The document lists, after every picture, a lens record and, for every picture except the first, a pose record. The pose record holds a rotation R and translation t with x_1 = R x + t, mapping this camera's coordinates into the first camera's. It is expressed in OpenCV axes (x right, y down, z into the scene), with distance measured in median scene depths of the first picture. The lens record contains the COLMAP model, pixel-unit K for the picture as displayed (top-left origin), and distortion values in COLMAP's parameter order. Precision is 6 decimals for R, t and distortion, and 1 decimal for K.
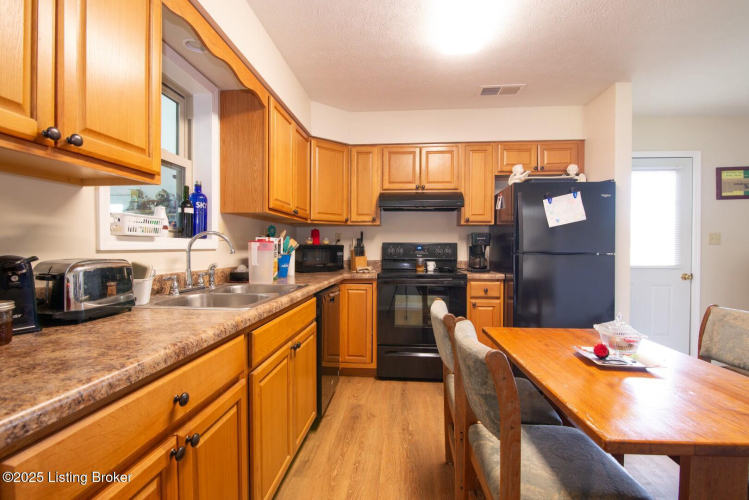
lens RADIAL K [[342.5, 0, 371.9], [0, 342.5, 253.2], [0, 0, 1]] dist [-0.020202, 0.000858]
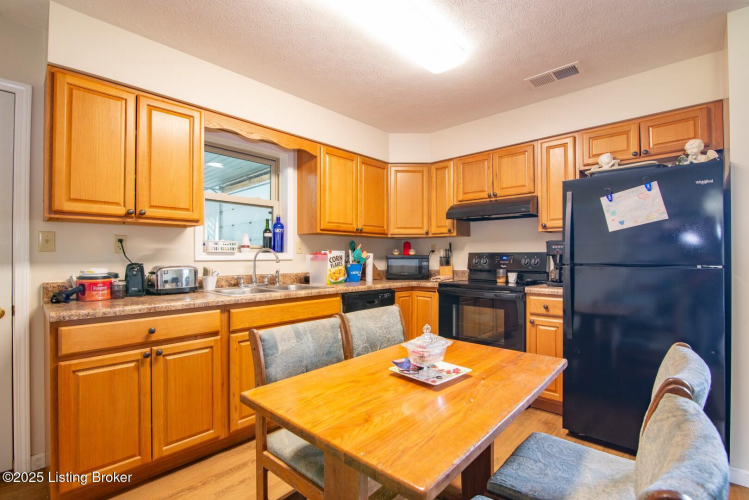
lens RADIAL K [[342.5, 0, 372.5], [0, 342.5, 252.2], [0, 0, 1]] dist [-0.020202, 0.000858]
pose [[0.788199, -0.012571, -0.615292, 0.517549], [-0.006064, 0.999584, -0.028189, -0.003188], [0.615391, 0.025950, 0.787795, 0.045220]]
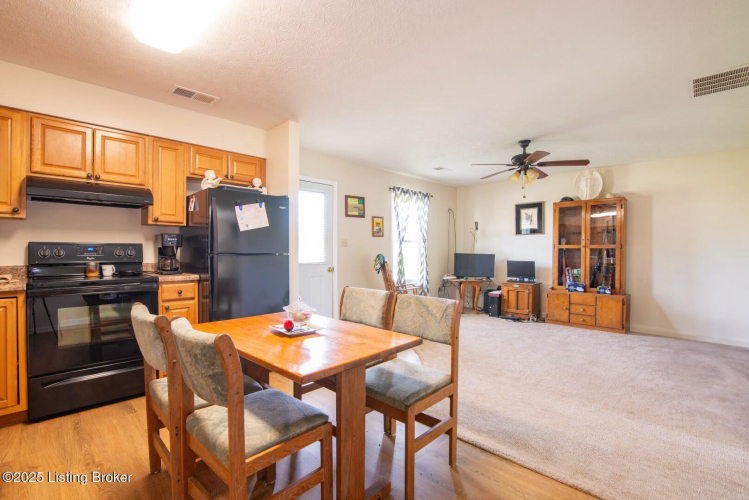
lens RADIAL K [[342.5, 0, 373.5], [0, 342.5, 252.6], [0, 0, 1]] dist [-0.020202, 0.000858]
pose [[0.632855, -0.006616, 0.774242, -0.072734], [0.010456, 0.999945, -0.000003, 0.000300], [-0.774200, 0.008098, 0.632890, -0.057675]]
